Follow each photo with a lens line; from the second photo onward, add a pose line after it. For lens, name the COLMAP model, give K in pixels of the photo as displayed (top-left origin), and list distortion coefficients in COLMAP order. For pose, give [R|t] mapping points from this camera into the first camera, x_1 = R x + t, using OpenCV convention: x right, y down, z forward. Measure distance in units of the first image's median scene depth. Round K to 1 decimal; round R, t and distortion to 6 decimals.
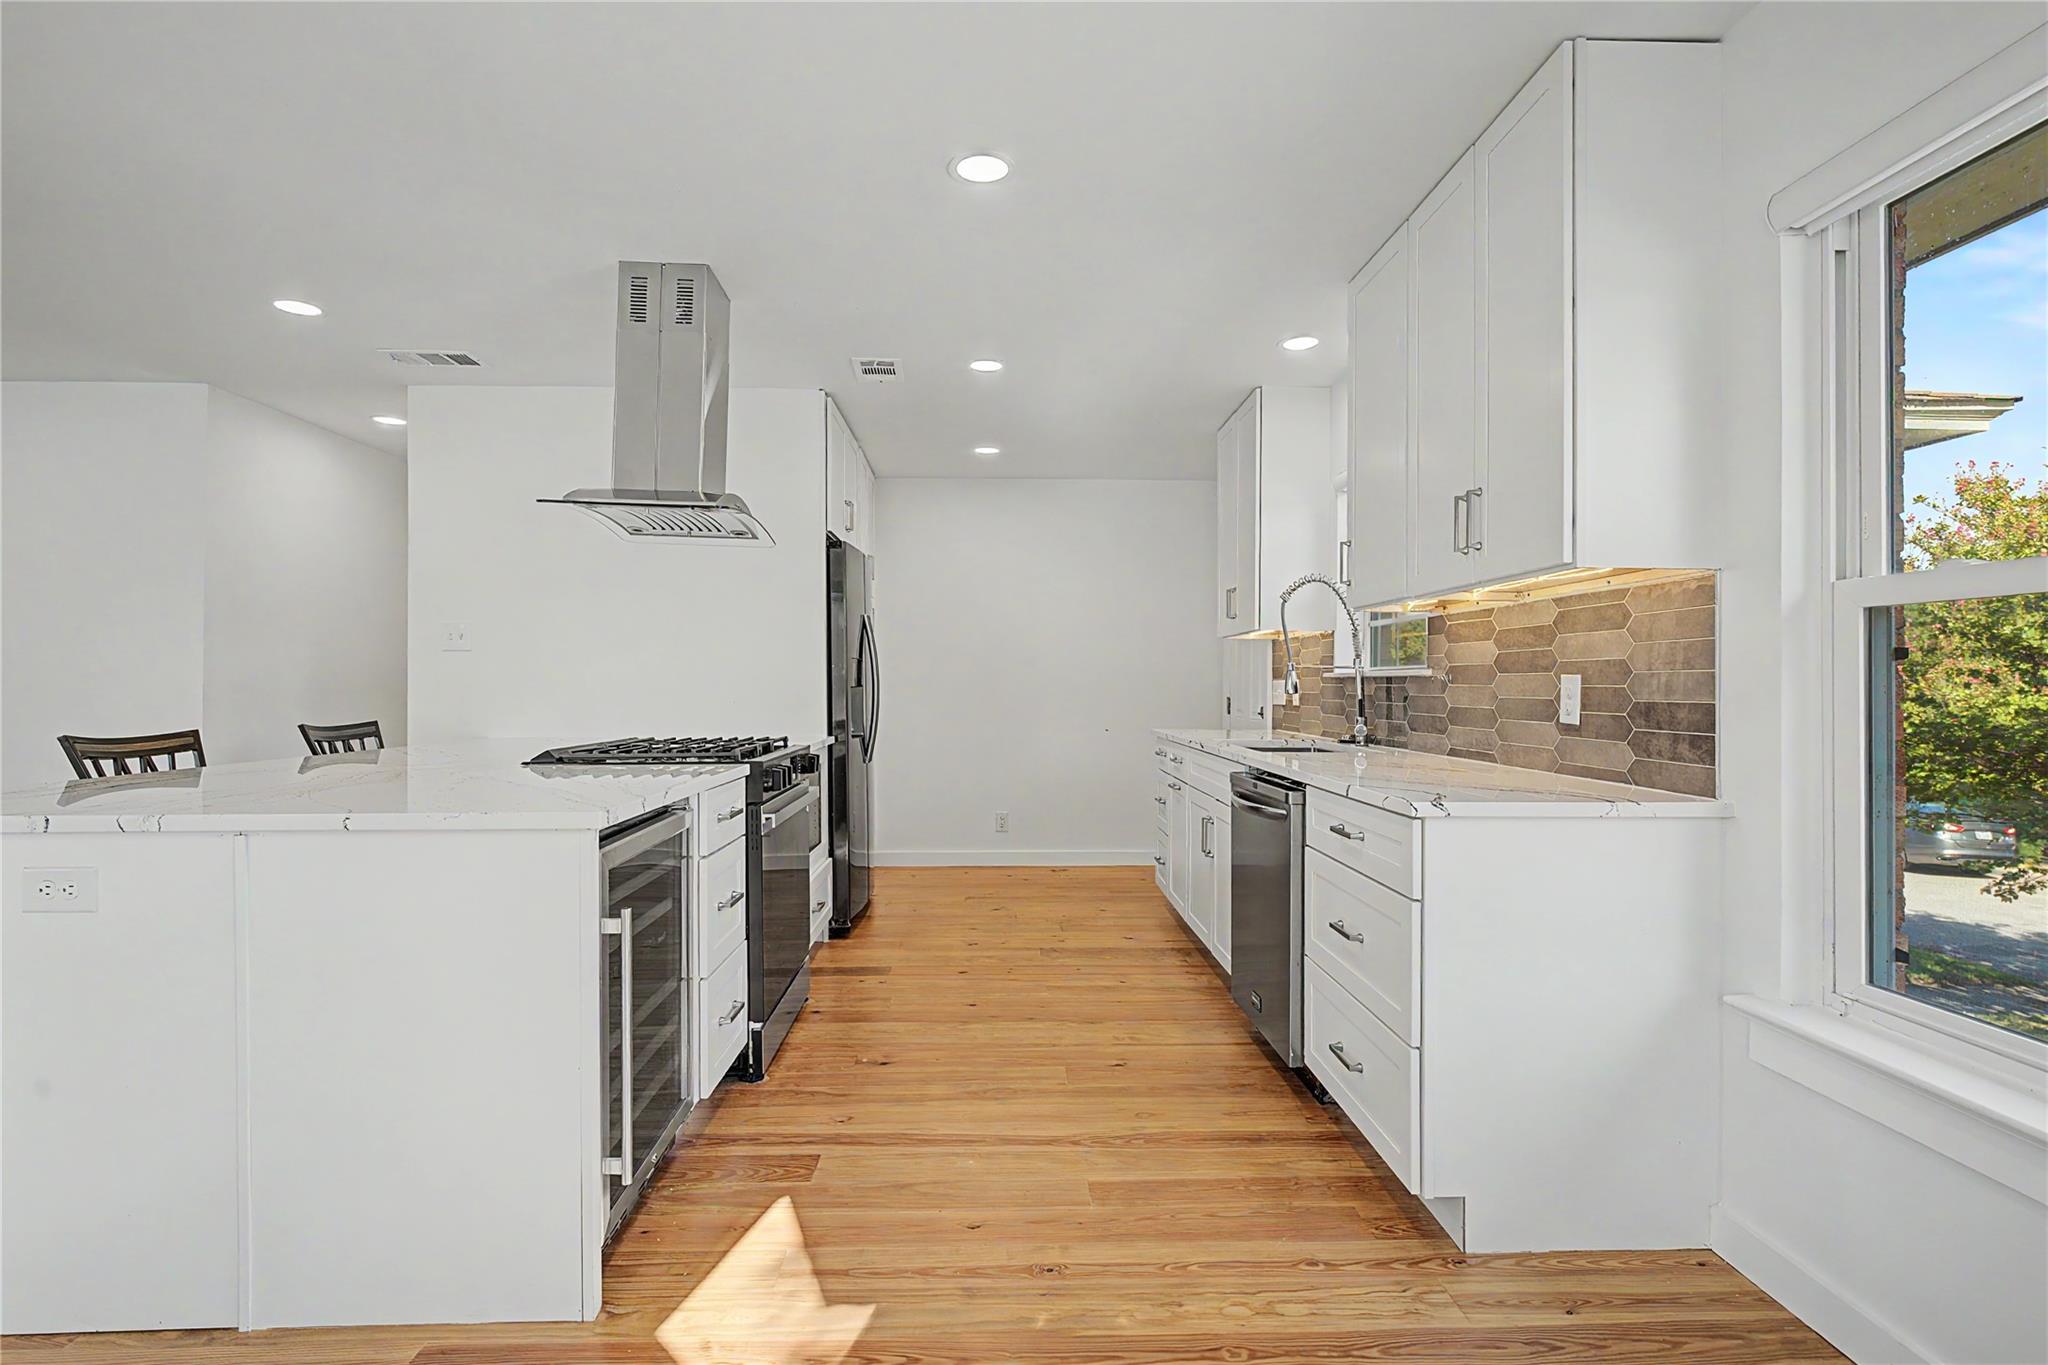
lens RADIAL K [[1013.5, 0, 1021.0], [0, 1013.5, 683.1], [0, 0, 1]] dist [-0.000619, -0.000291]
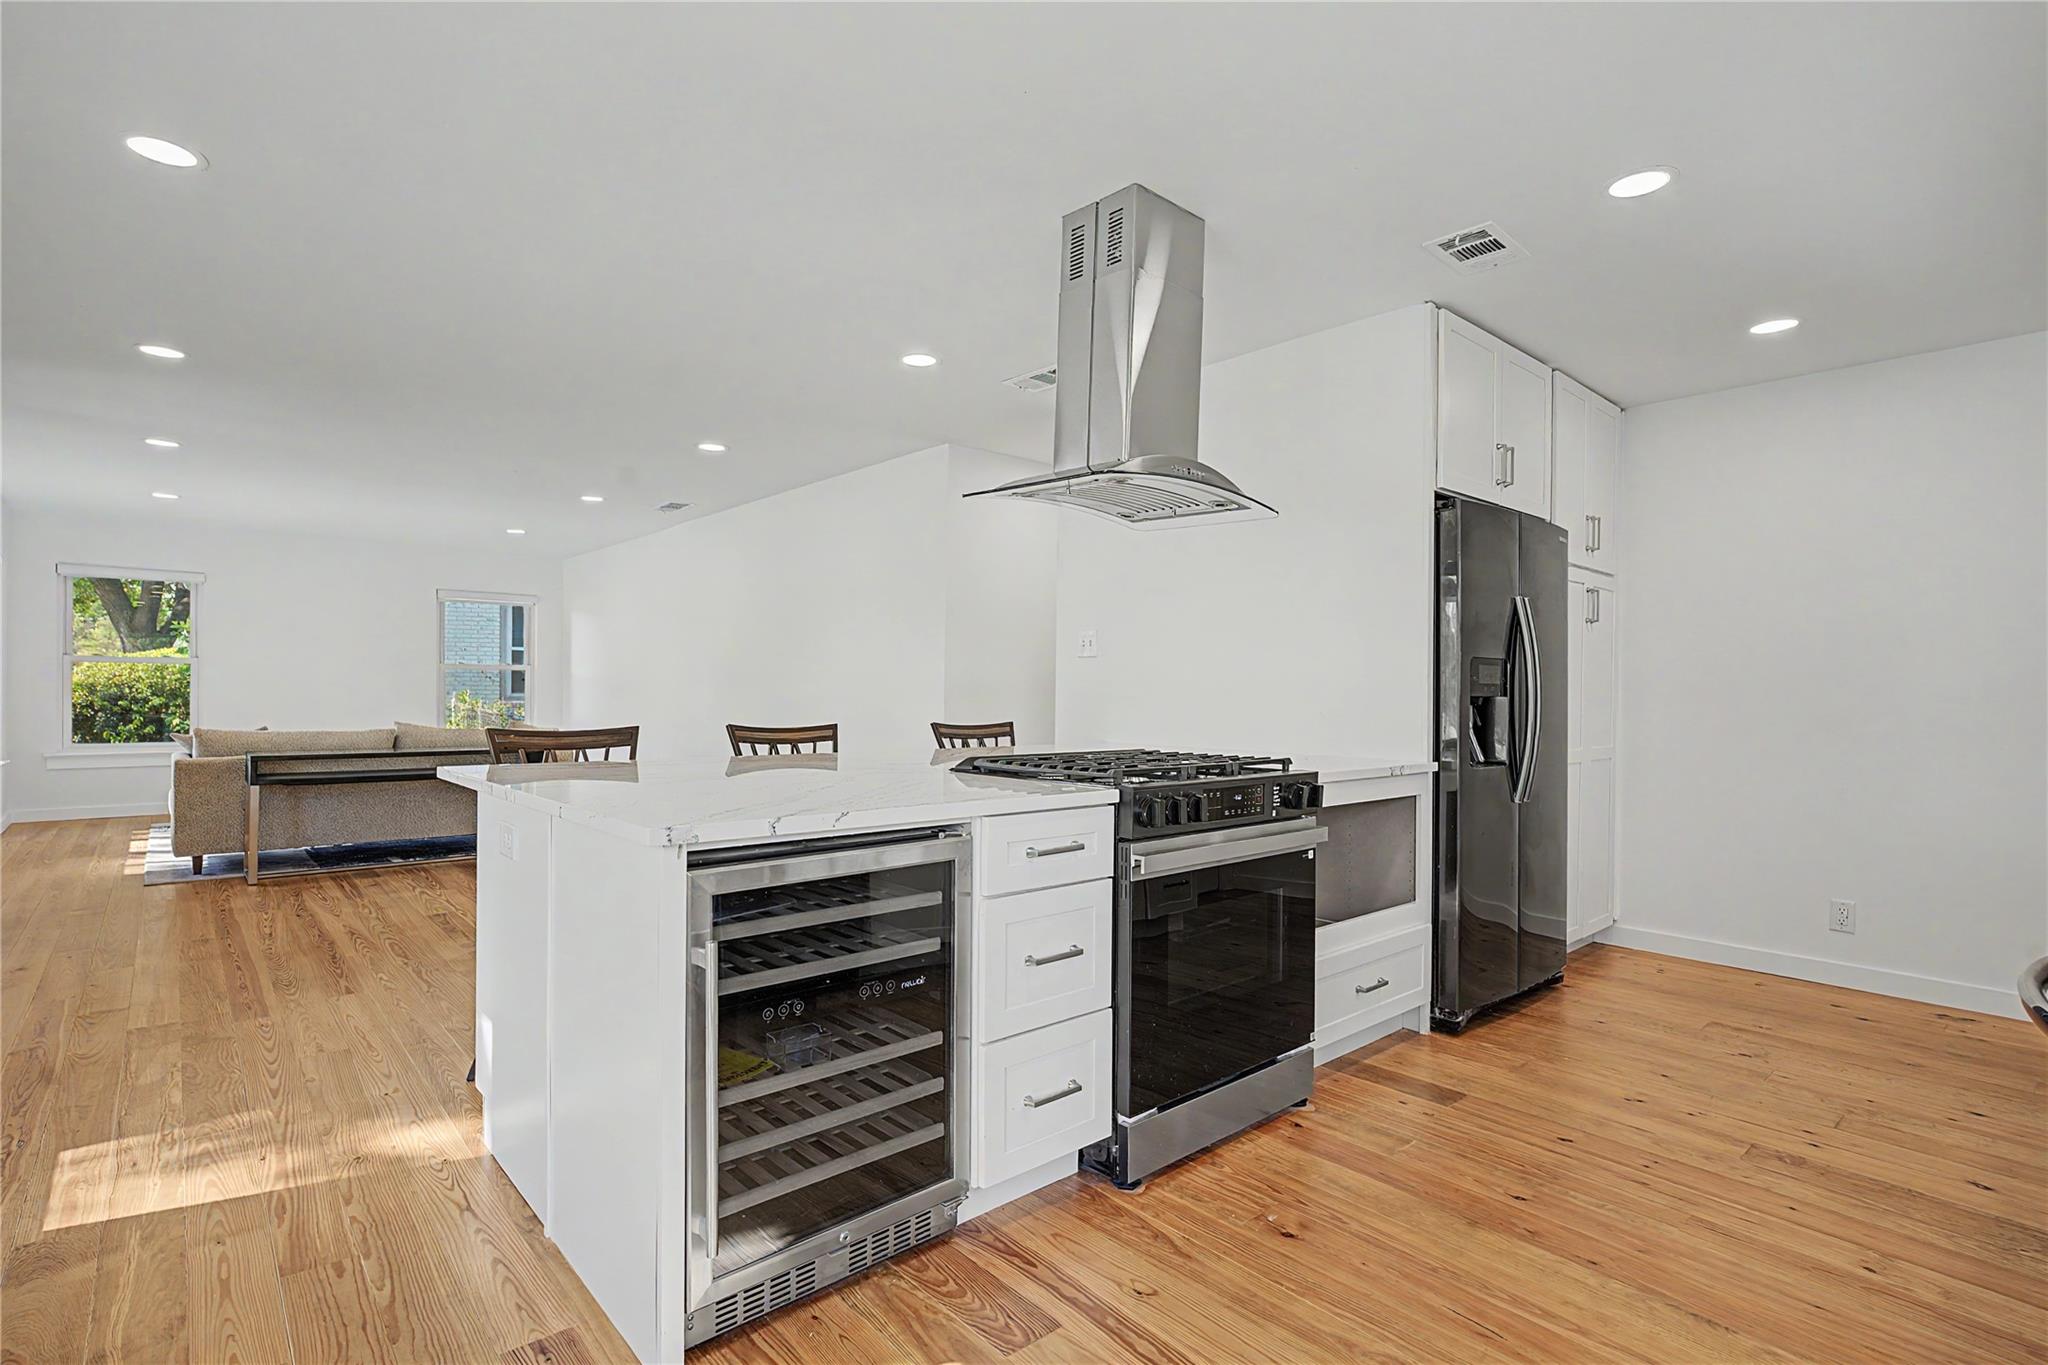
lens RADIAL K [[1013.5, 0, 1026.1], [0, 1013.5, 683.6], [0, 0, 1]] dist [-0.000619, -0.000291]
pose [[0.618718, 0.002278, -0.785610, 0.308983], [-0.005744, 0.999982, -0.001624, -0.001709], [0.785592, 0.005517, 0.618720, 0.437869]]
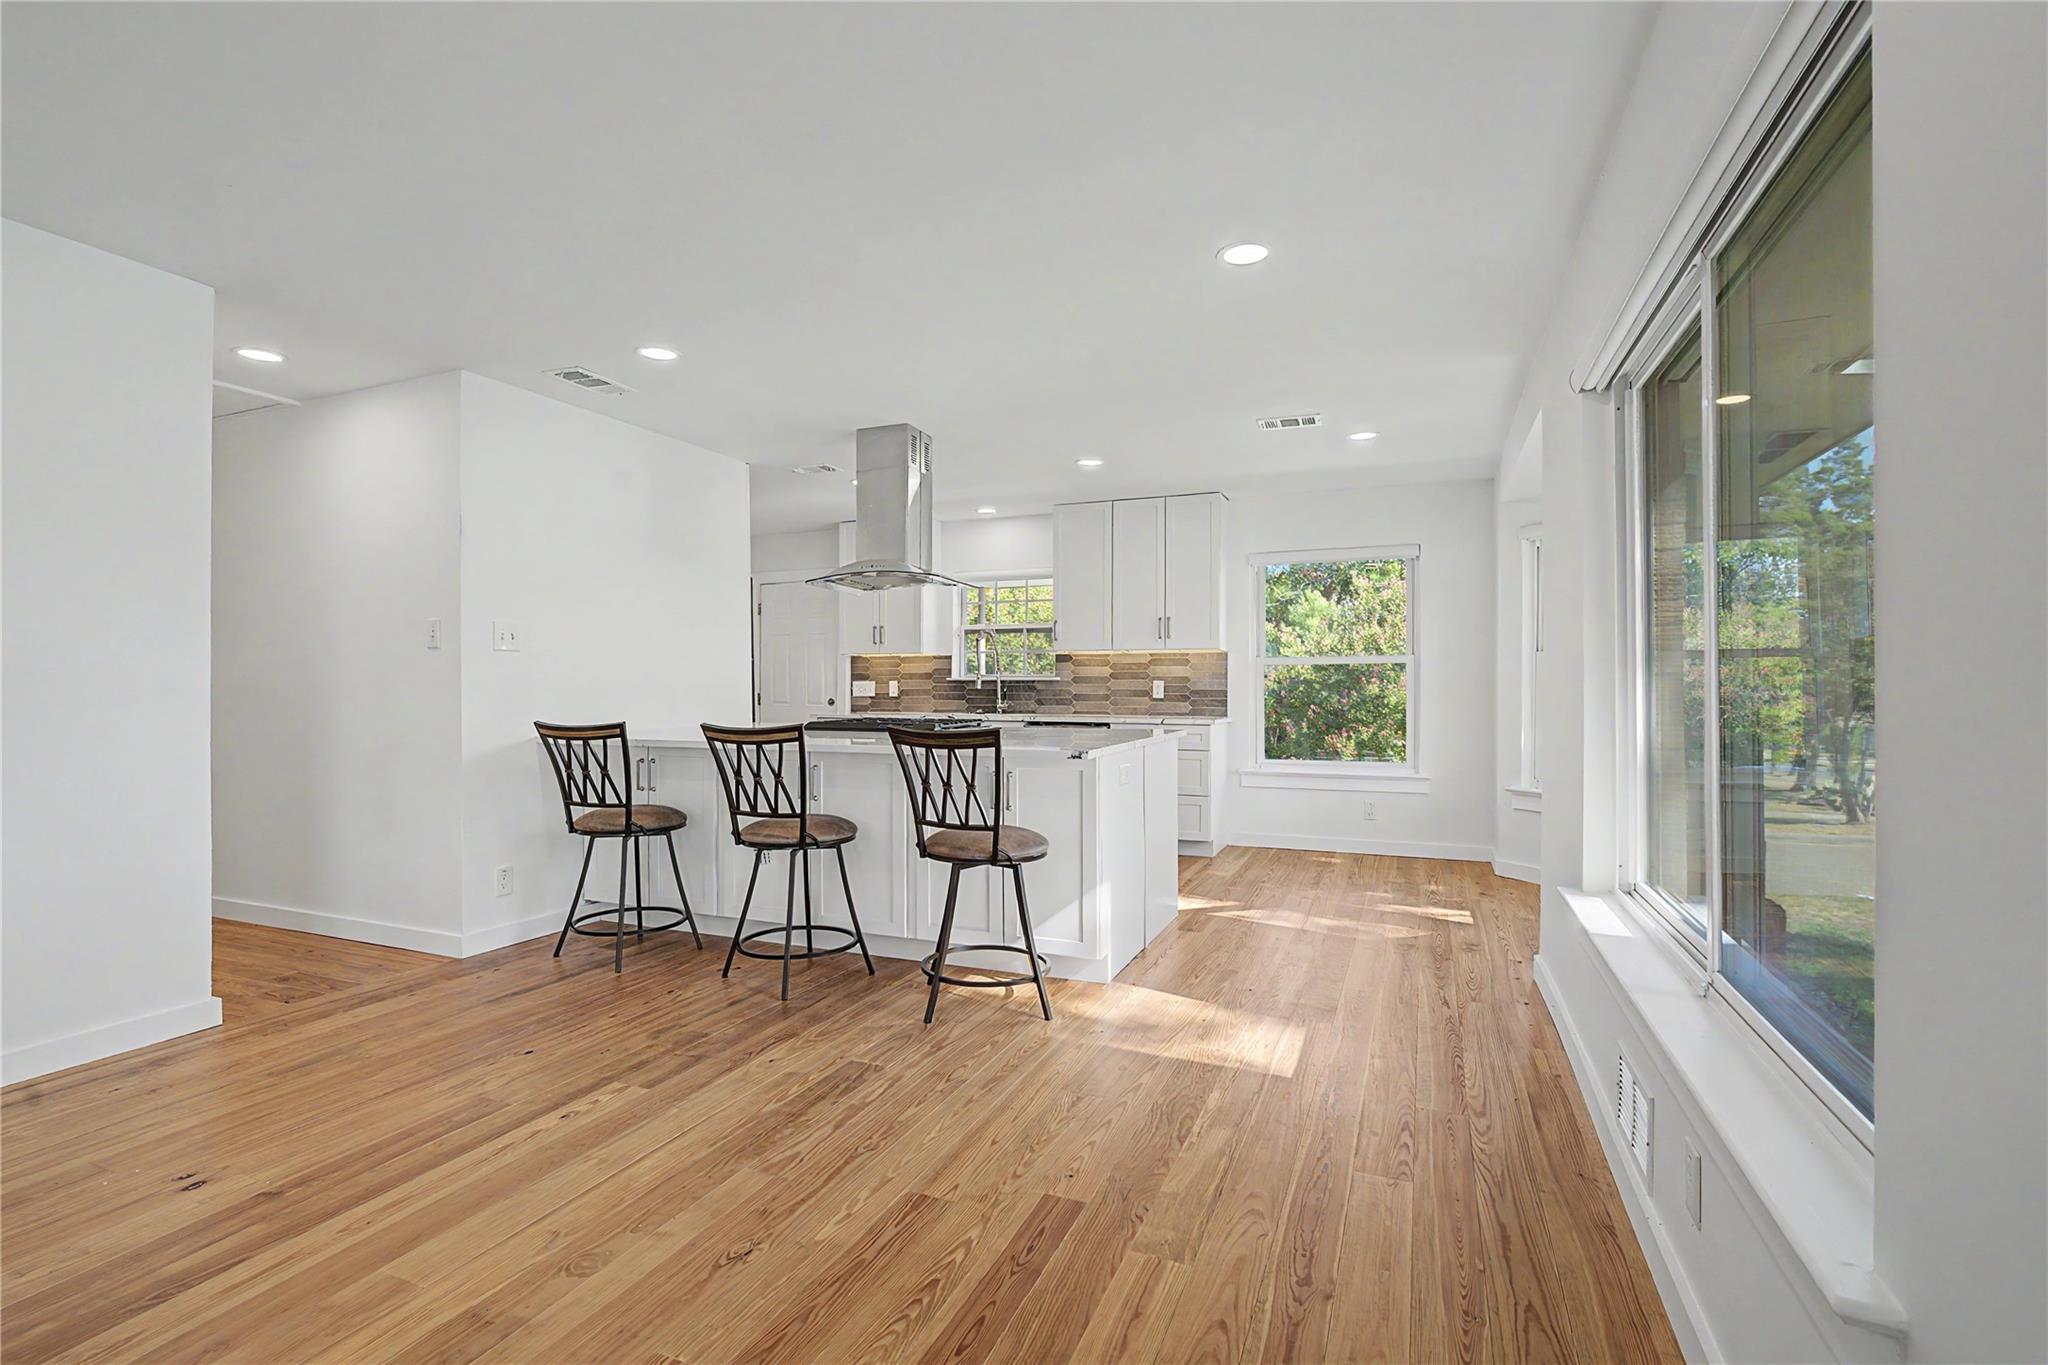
lens RADIAL K [[949.0, 0, 1026.2], [0, 949.0, 682.0], [0, 0, 1]] dist [0.000775, 0.000194]
pose [[0.413844, -0.005341, 0.910332, -1.840079], [0.000073, 0.999983, 0.005834, -0.018258], [-0.910348, -0.002347, 0.413838, 0.203957]]
